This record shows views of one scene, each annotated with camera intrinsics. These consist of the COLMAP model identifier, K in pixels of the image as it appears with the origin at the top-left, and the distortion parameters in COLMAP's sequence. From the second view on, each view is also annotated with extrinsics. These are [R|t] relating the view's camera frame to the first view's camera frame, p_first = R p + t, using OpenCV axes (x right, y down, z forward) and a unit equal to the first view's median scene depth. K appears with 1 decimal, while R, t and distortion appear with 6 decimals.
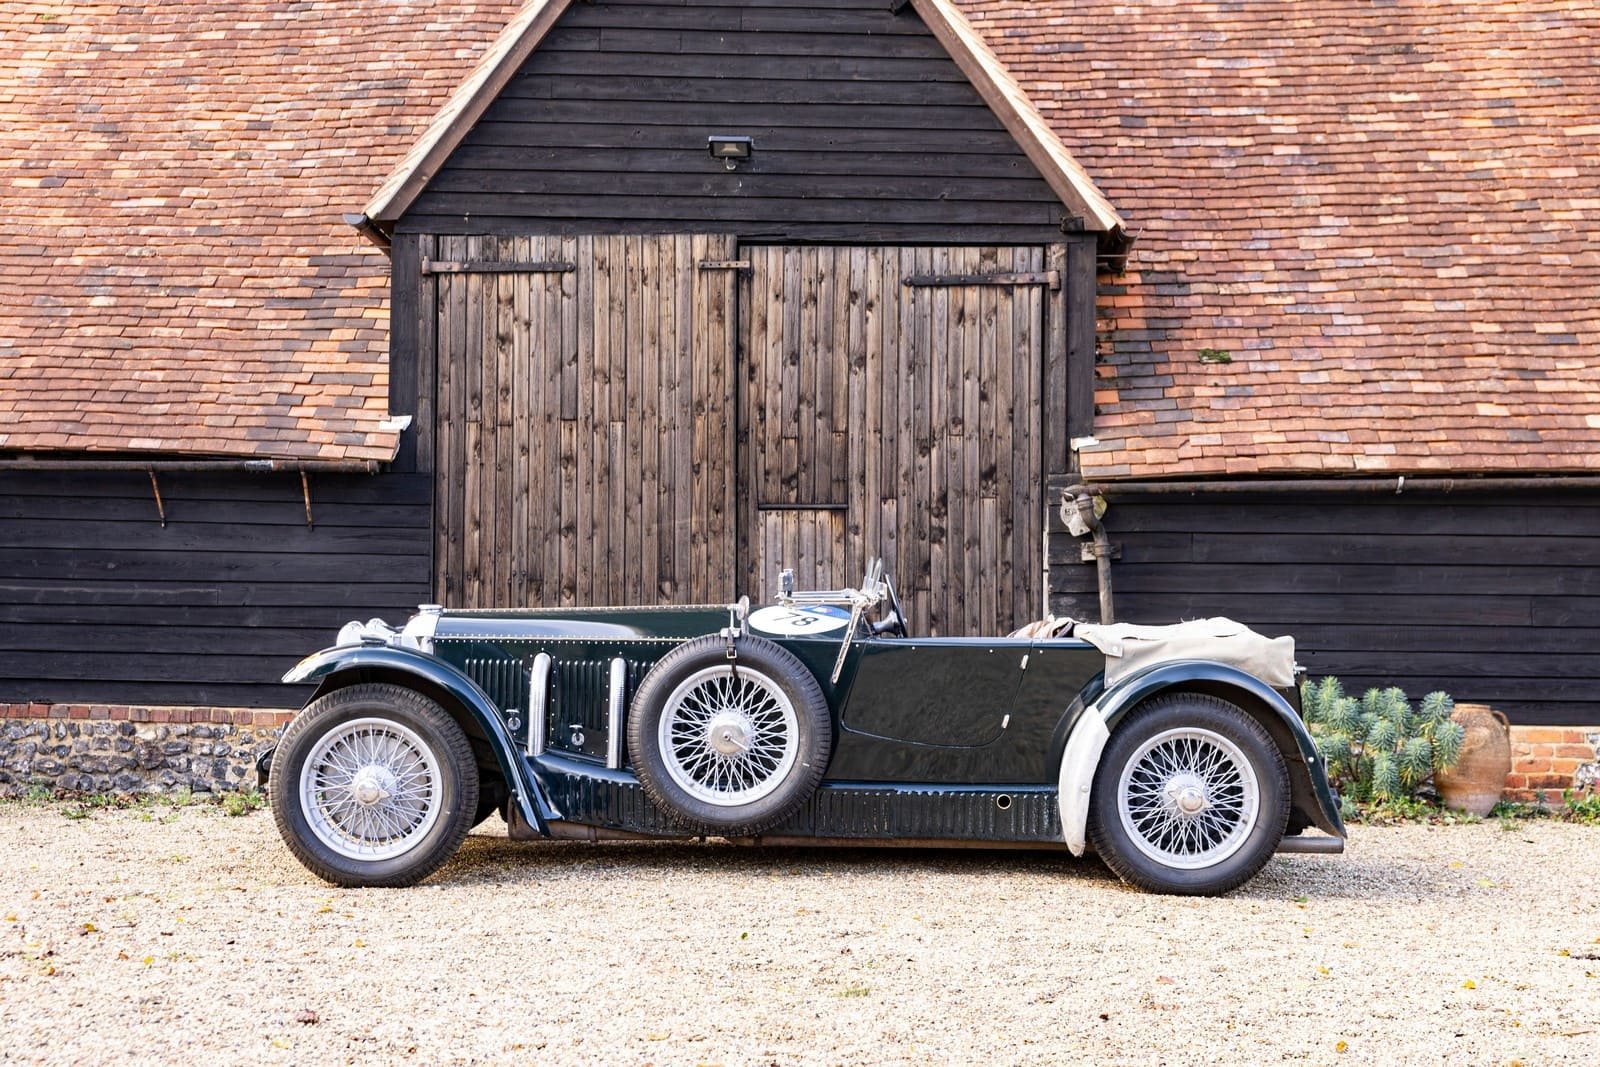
lens RADIAL K [[2296.0, 0, 800.0], [0, 2296.0, 533.5], [0, 0, 1]] dist [0.025771, -0.038208]
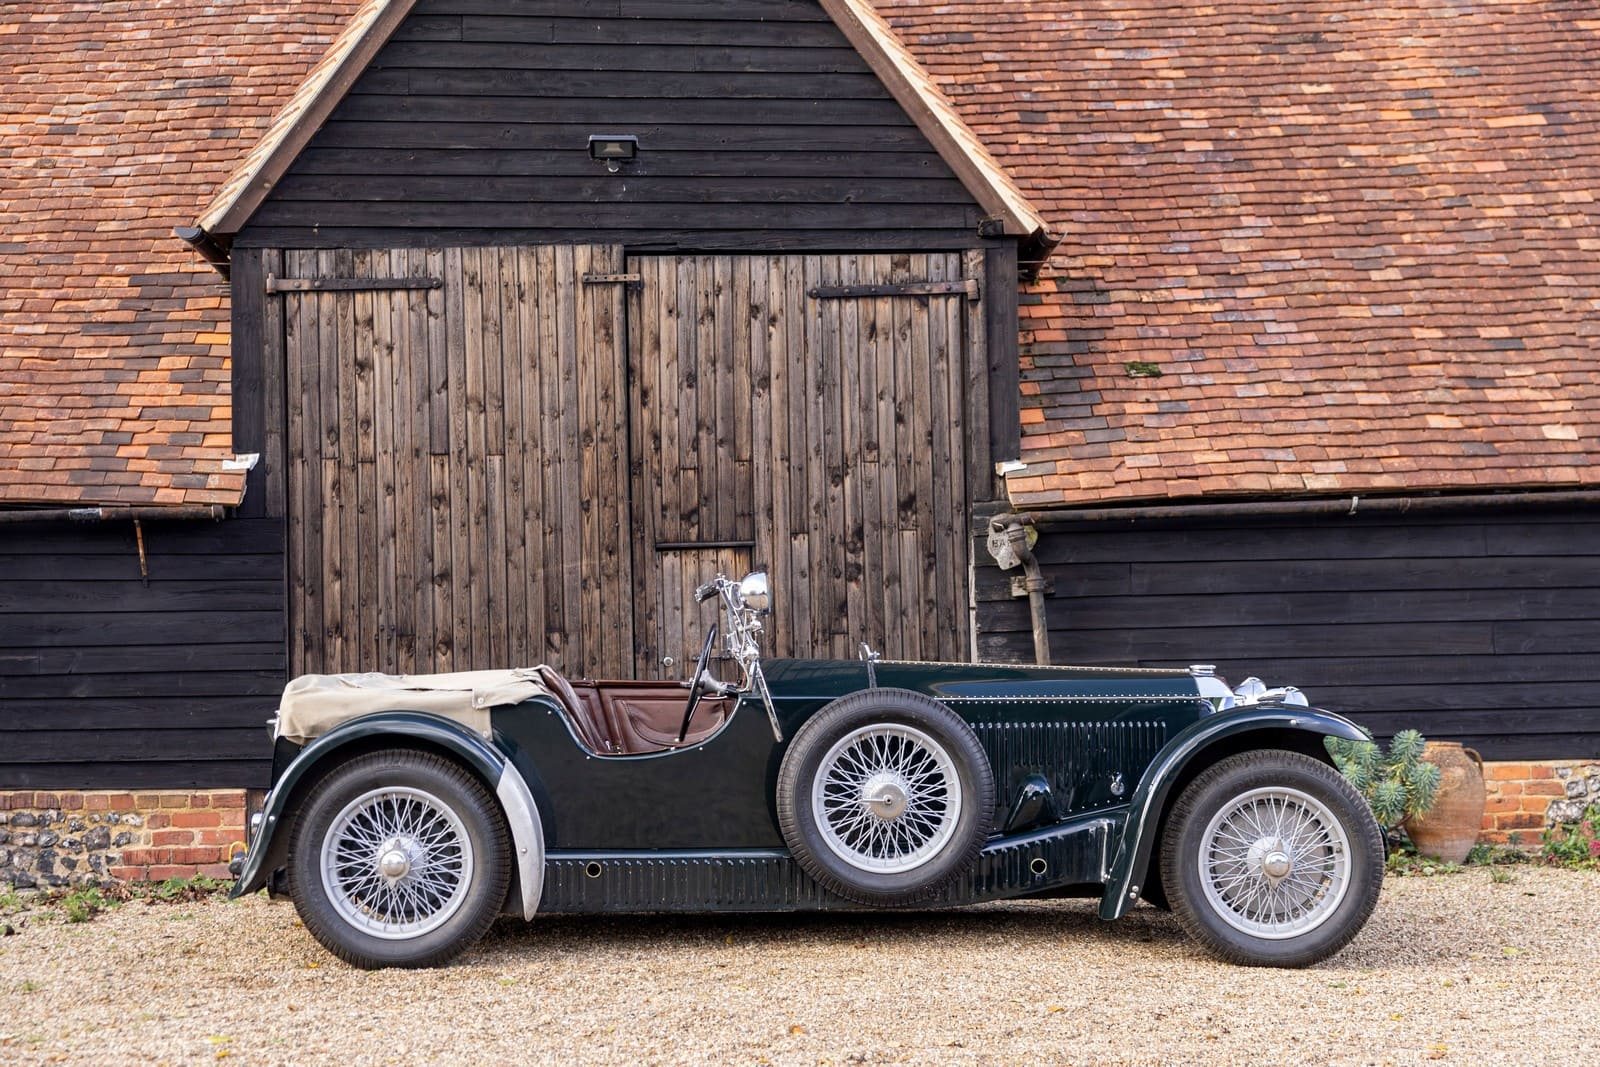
lens RADIAL K [[2352.0, 0, 800.0], [0, 2352.0, 533.5], [0, 0, 1]] dist [0.031018, -0.029369]
pose [[0.995276, -0.025039, 0.093806, -0.047760], [0.025782, 0.999645, -0.006709, -0.008949], [-0.093605, 0.009095, 0.995568, 0.077533]]
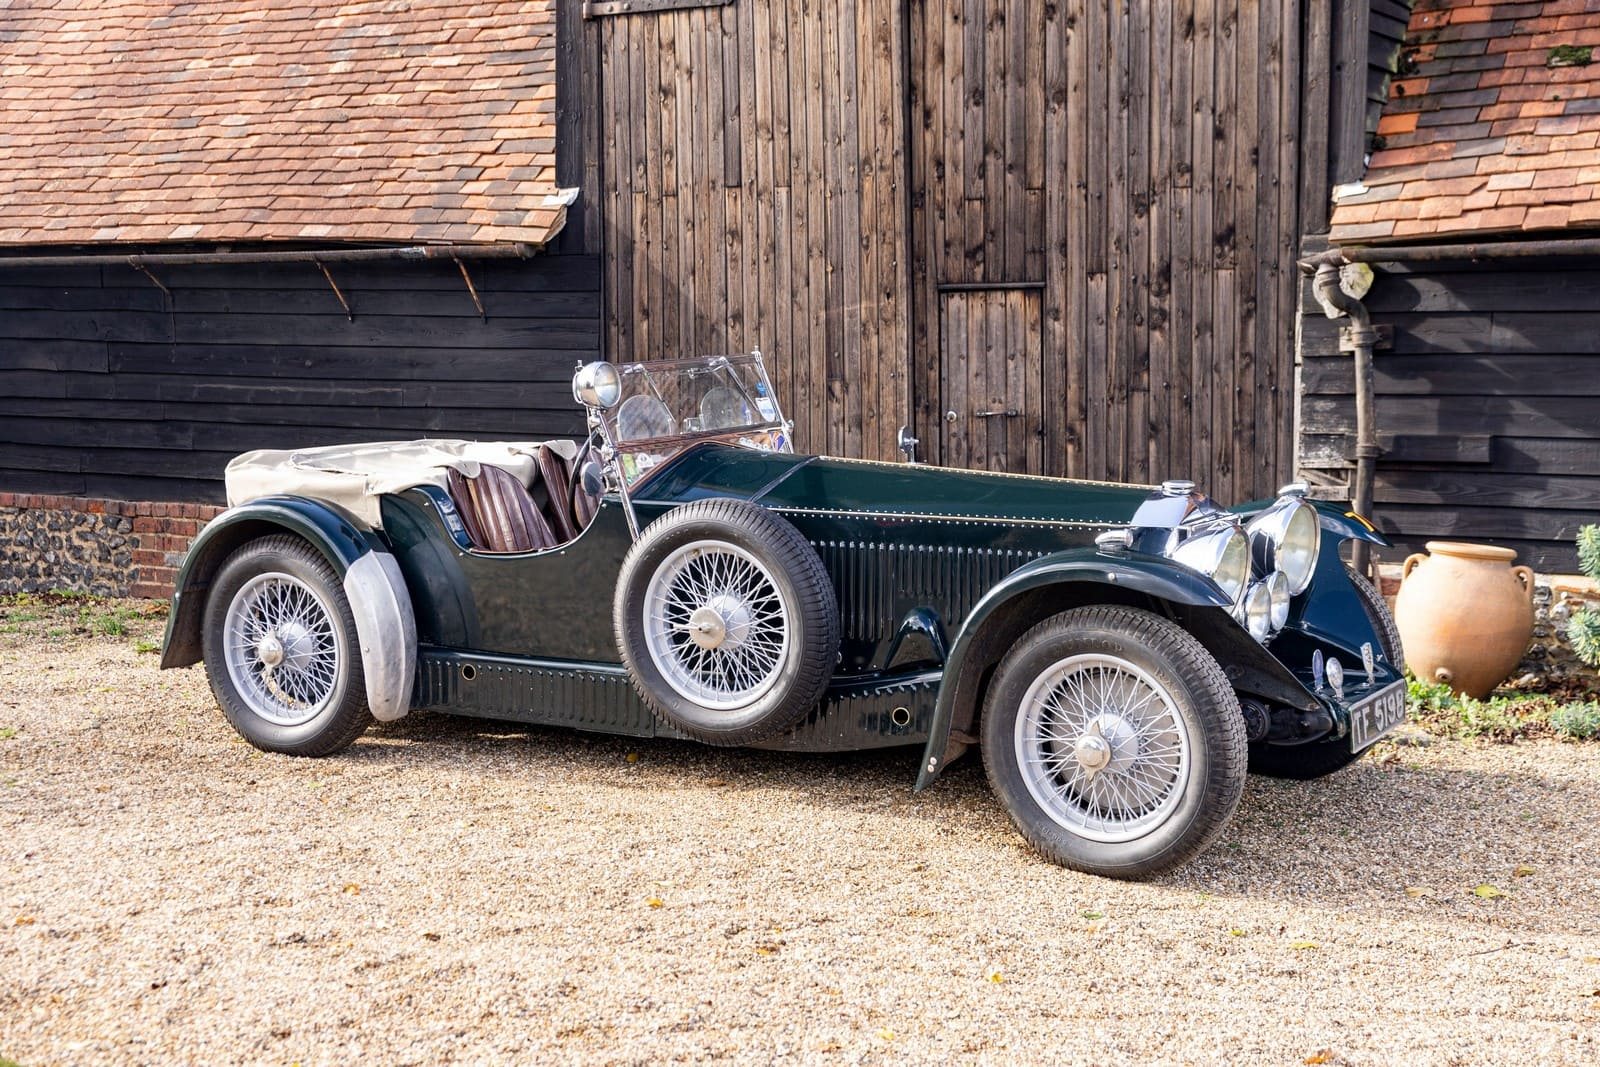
lens RADIAL K [[2393.0, 0, 800.0], [0, 2393.0, 533.5], [0, 0, 1]] dist [0.028109, -0.025688]
pose [[0.894507, 0.026947, -0.446241, 0.311979], [0.034009, 0.991187, 0.128027, -0.034915], [0.445758, -0.129697, 0.885708, 0.223822]]
